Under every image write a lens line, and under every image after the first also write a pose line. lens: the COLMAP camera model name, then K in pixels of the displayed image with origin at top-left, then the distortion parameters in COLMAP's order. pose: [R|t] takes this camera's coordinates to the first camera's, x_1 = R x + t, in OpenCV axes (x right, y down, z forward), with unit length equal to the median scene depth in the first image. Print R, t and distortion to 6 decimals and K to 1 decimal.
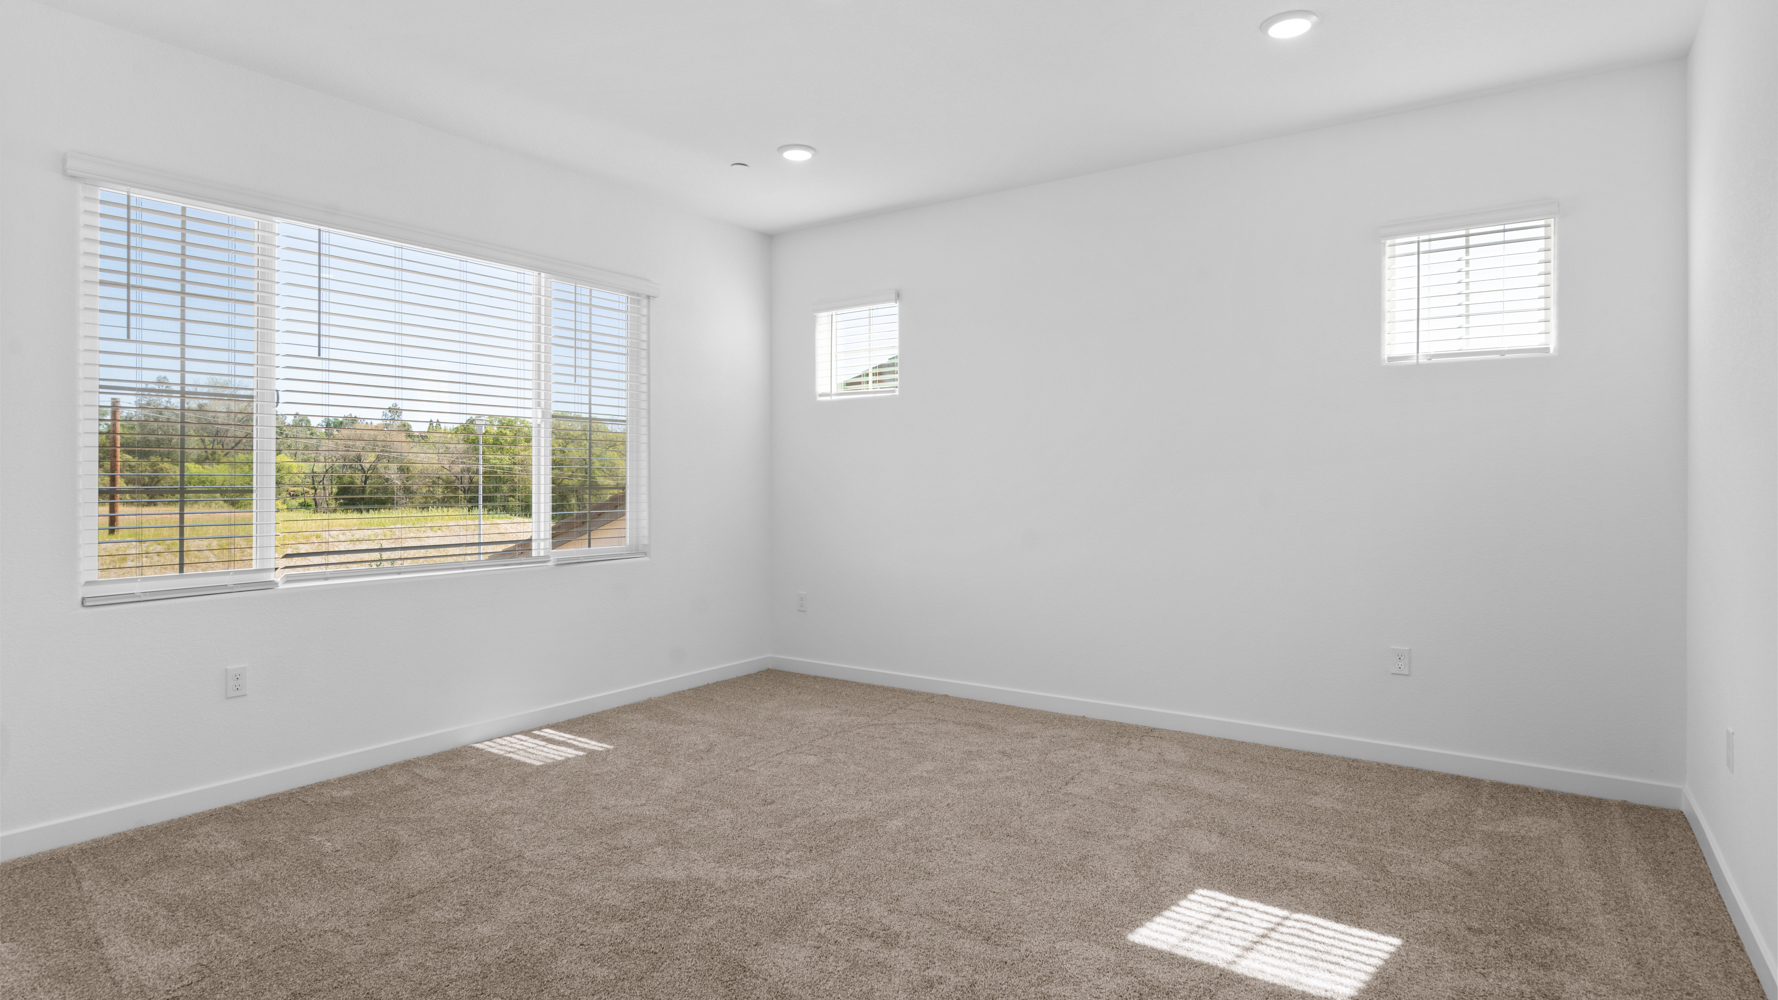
lens RADIAL K [[952.1, 0, 890.0], [0, 952.1, 491.9], [0, 0, 1]] dist [0.004922, 0.001317]
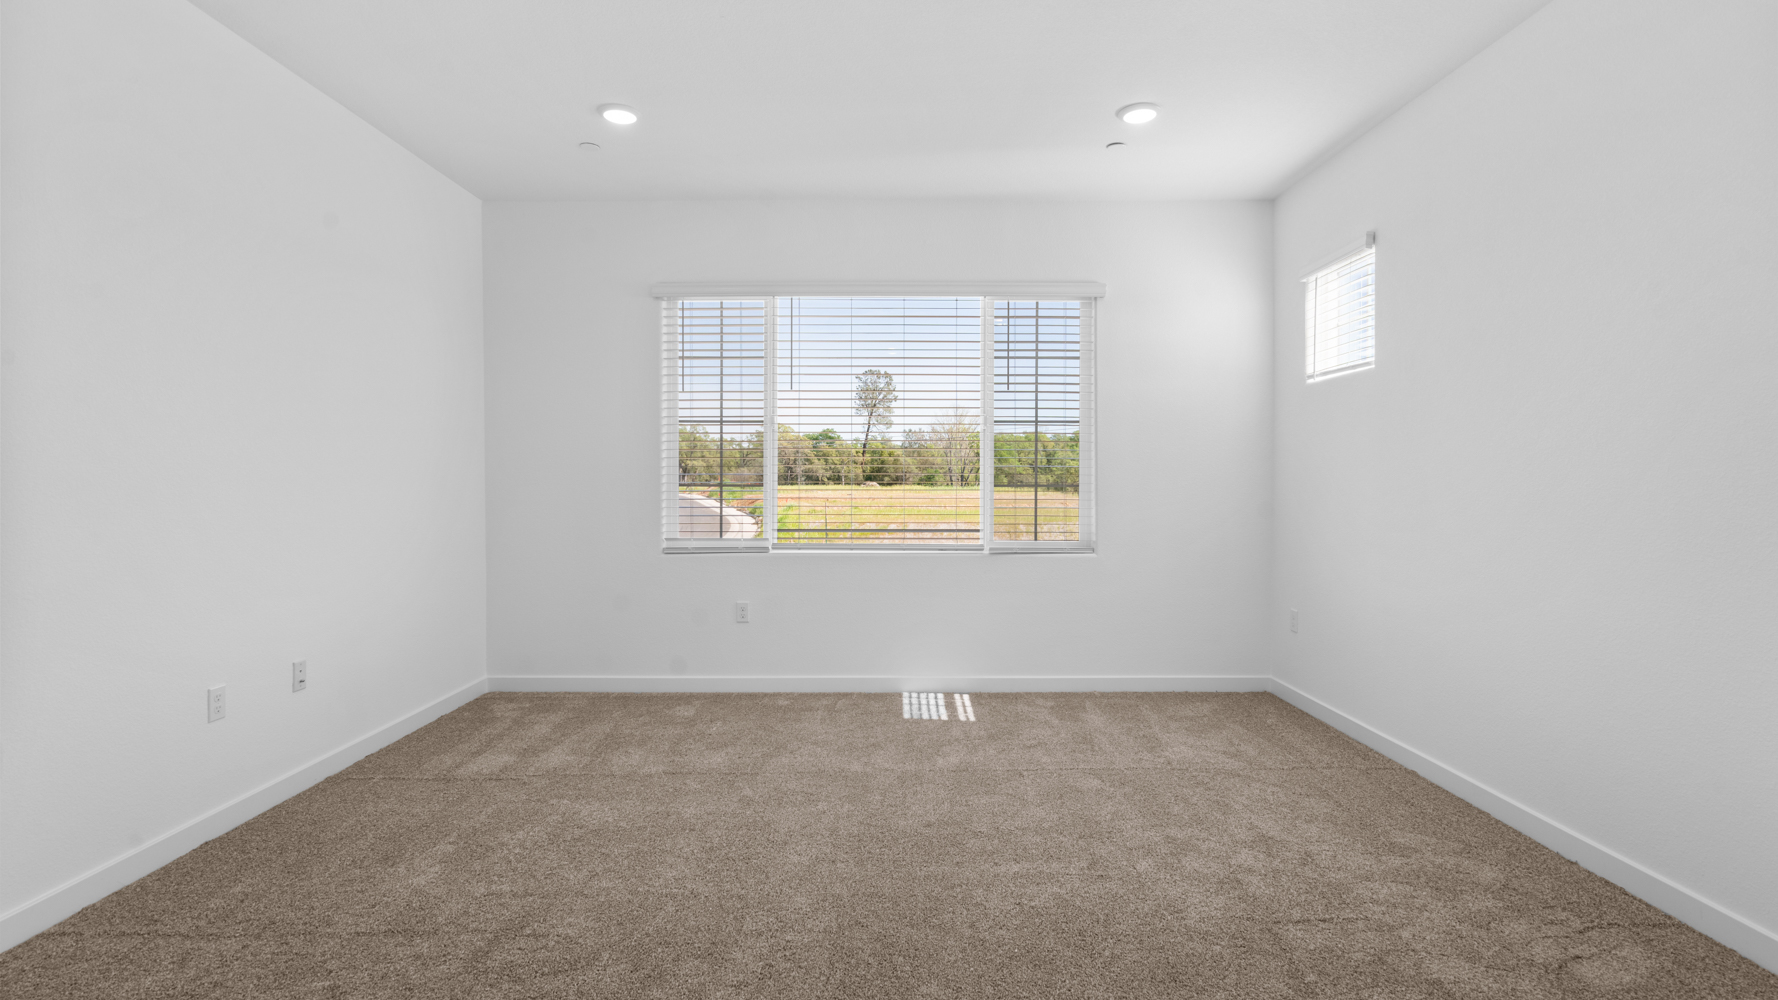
lens RADIAL K [[856.8, 0, 888.7], [0, 856.8, 494.3], [0, 0, 1]] dist [-0.003838, 0.000493]
pose [[0.554949, 0.013945, -0.831767, 0.470878], [-0.011726, 0.999891, 0.008941, -0.000964], [0.831802, 0.004792, 0.555052, 0.371270]]
